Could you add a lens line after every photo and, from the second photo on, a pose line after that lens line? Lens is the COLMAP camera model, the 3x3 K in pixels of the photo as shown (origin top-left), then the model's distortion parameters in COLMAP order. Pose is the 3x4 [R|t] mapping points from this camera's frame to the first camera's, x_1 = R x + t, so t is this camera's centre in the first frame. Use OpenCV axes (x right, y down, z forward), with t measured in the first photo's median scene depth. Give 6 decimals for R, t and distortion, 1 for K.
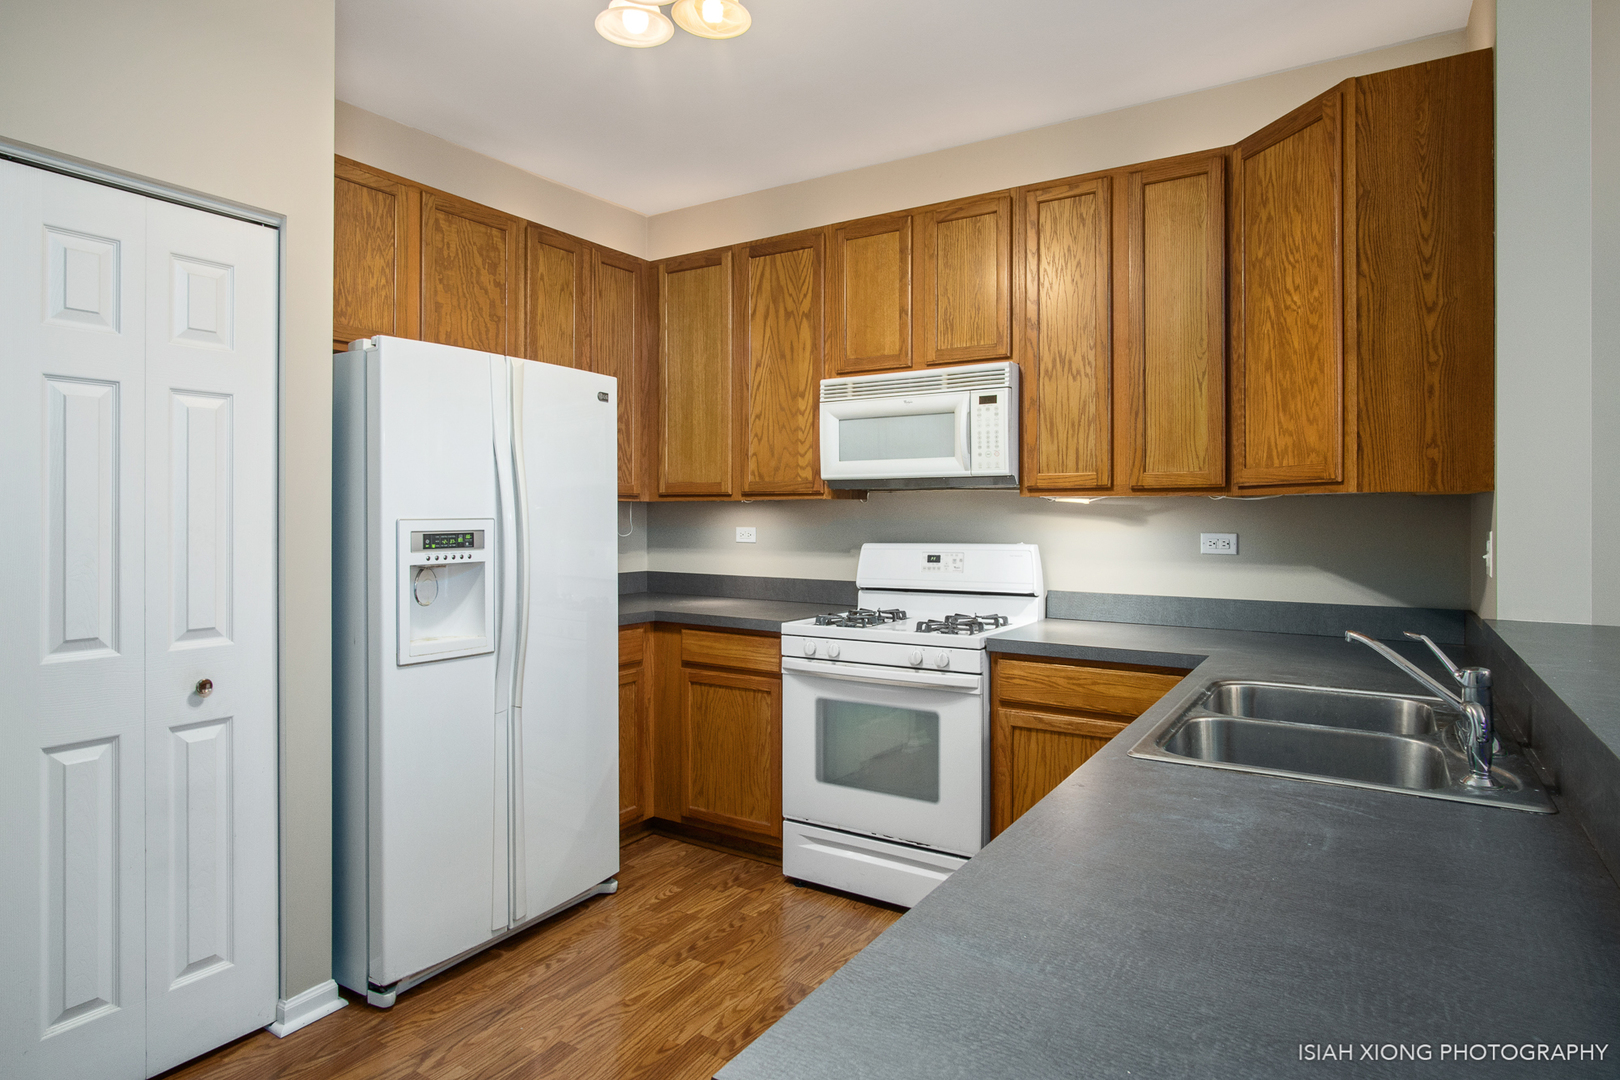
lens RADIAL K [[909.6, 0, 806.2], [0, 909.6, 510.1], [0, 0, 1]] dist [-0.008864, 0.000797]
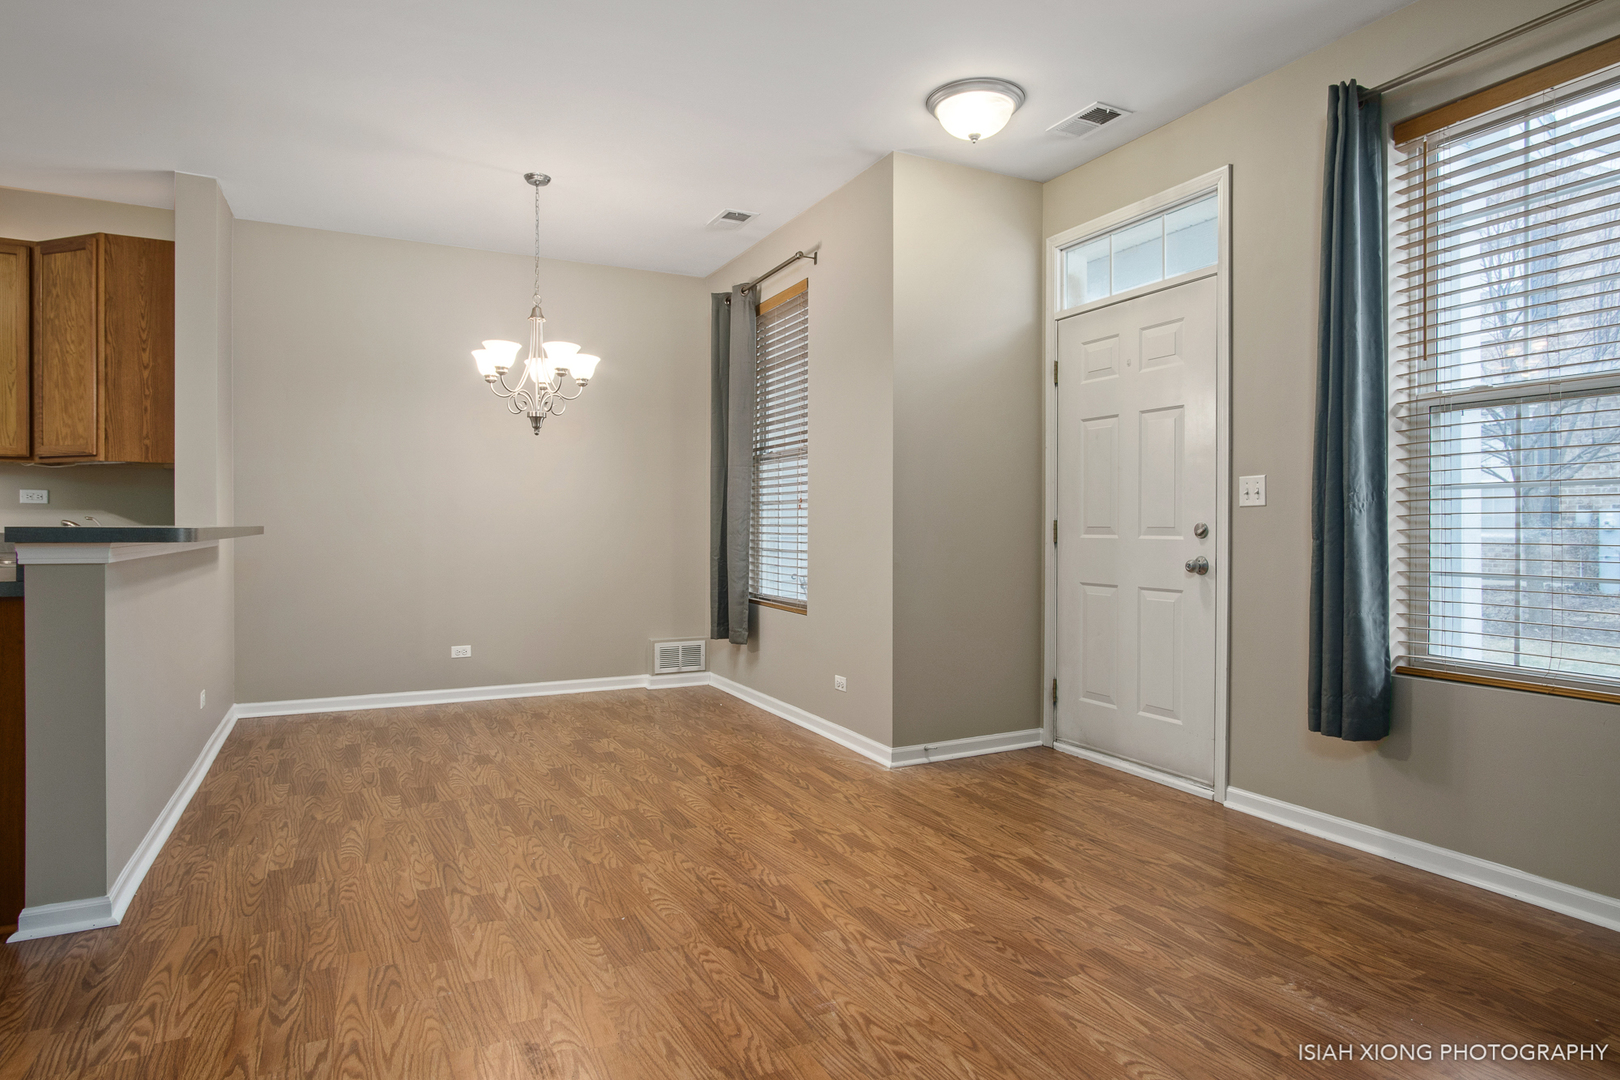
lens RADIAL K [[910.3, 0, 824.1], [0, 910.3, 533.5], [0, 0, 1]] dist [-0.015065, 0.002884]
pose [[0.506968, -0.005178, 0.861949, -0.171112], [-0.003332, 0.999963, 0.007967, 0.081101], [-0.861959, -0.006911, 0.506932, -0.887029]]
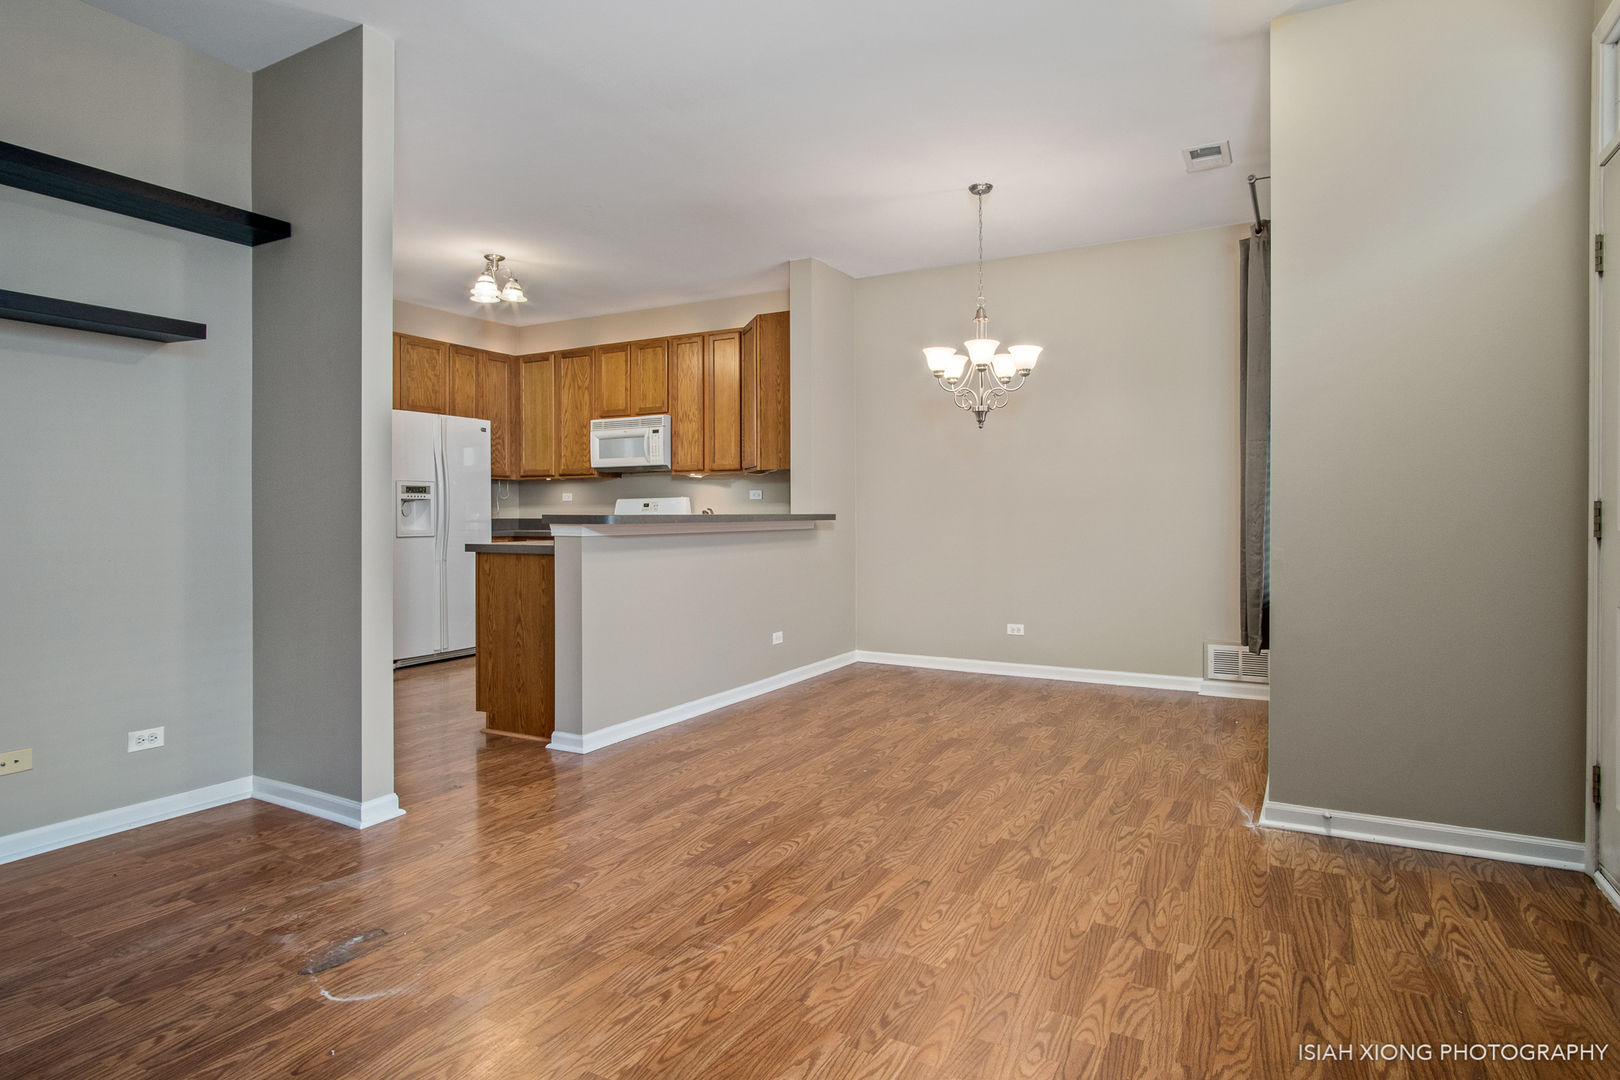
lens RADIAL K [[923.5, 0, 800.6], [0, 923.5, 536.1], [0, 0, 1]] dist [-0.013897, 0.002653]
pose [[0.999170, -0.001081, 0.040728, 0.466323], [0.000040, 0.999674, 0.025538, 0.079929], [-0.040742, -0.025515, 0.998844, -1.312597]]
